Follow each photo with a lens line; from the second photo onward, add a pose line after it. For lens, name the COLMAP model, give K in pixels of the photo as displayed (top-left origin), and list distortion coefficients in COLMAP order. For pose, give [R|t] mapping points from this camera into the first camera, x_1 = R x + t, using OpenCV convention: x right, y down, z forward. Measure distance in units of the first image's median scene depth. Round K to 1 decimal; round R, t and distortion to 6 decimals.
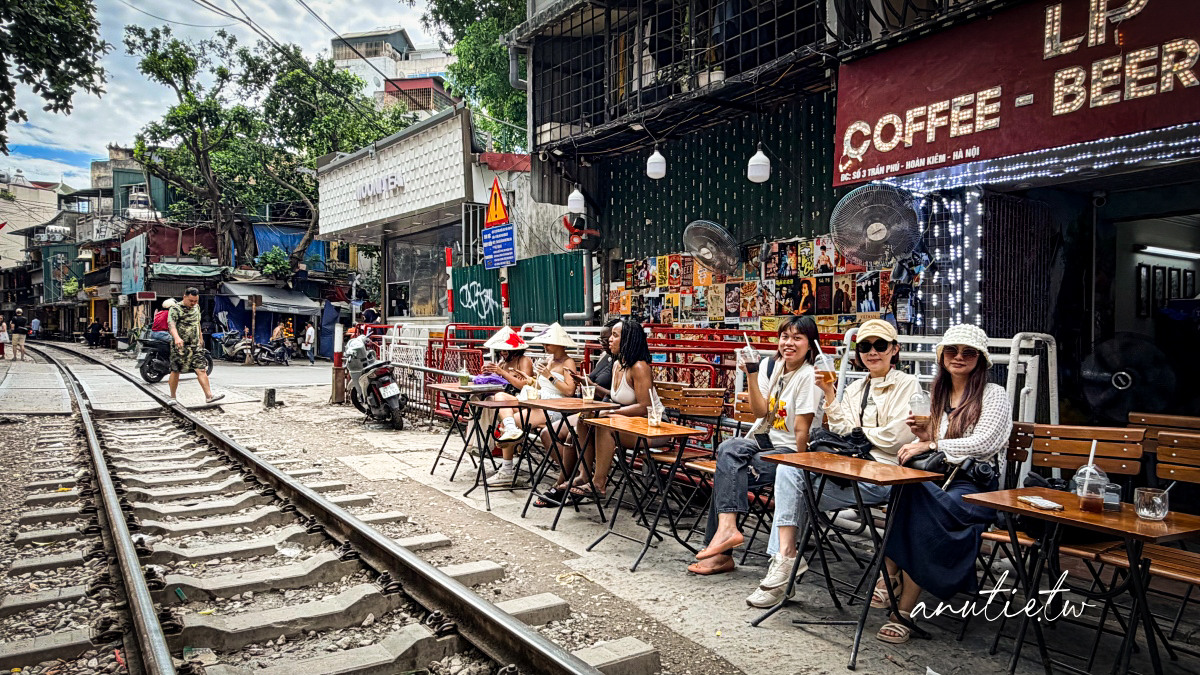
lens RADIAL K [[774.0, 0, 577.9], [0, 774.0, 338.2], [0, 0, 1]] dist [0.000360, 0.000242]
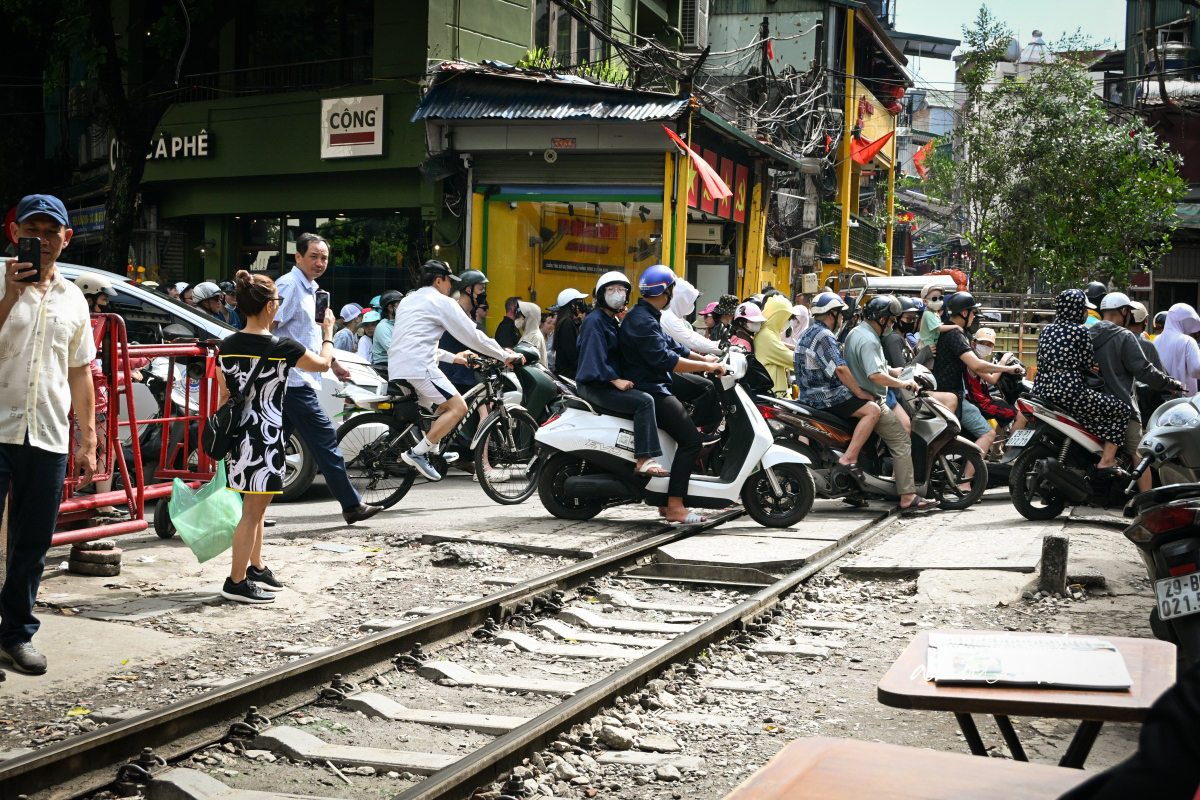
lens RADIAL K [[1853.2, 0, 600.0], [0, 1853.2, 400.0], [0, 0, 1]] dist [0.012609, -0.018323]
pose [[0.645668, 0.035730, -0.762782, 0.030243], [-0.029488, 0.999326, 0.021849, -0.002212], [0.763049, 0.008386, 0.646286, 0.107502]]
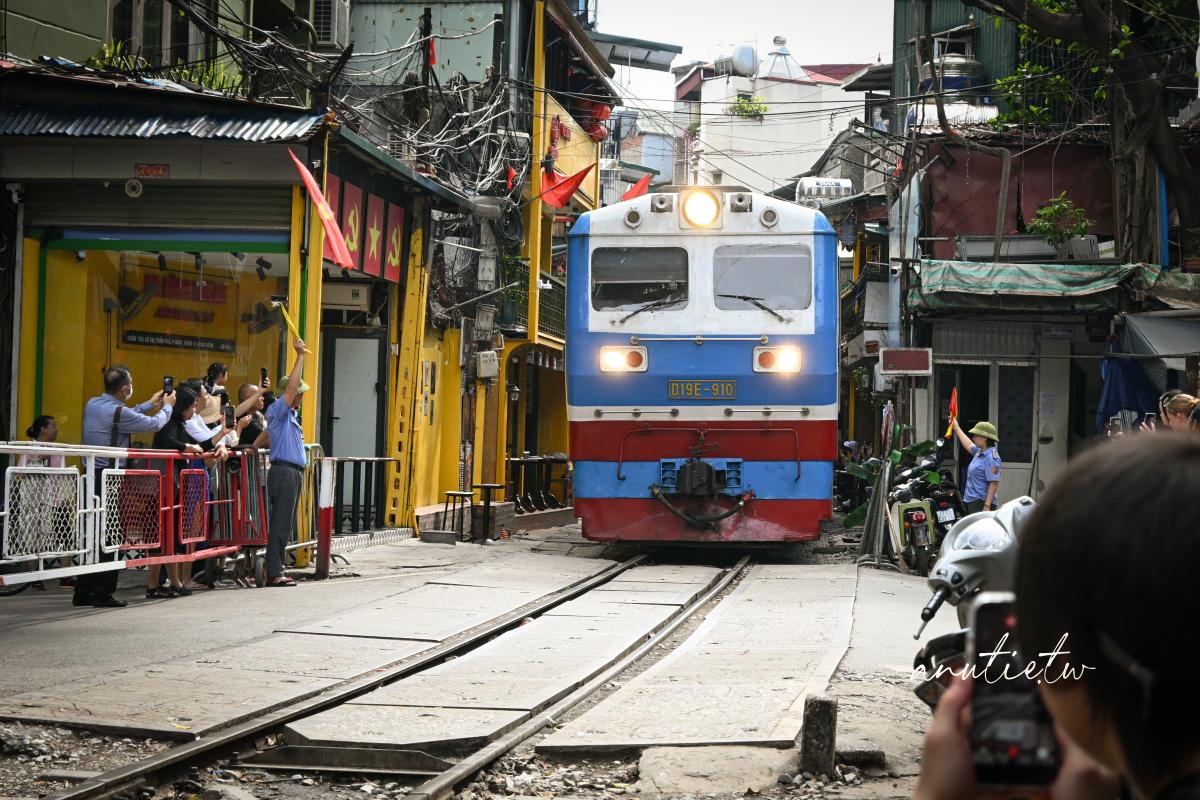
lens RADIAL K [[2502.8, 0, 600.0], [0, 2502.8, 400.0], [0, 0, 1]] dist [-0.005205, 0.214744]
pose [[0.757979, -0.000778, -0.652279, 0.027836], [-0.026109, 0.999162, -0.031532, -0.001788], [0.651757, 0.040931, 0.757323, 0.108848]]
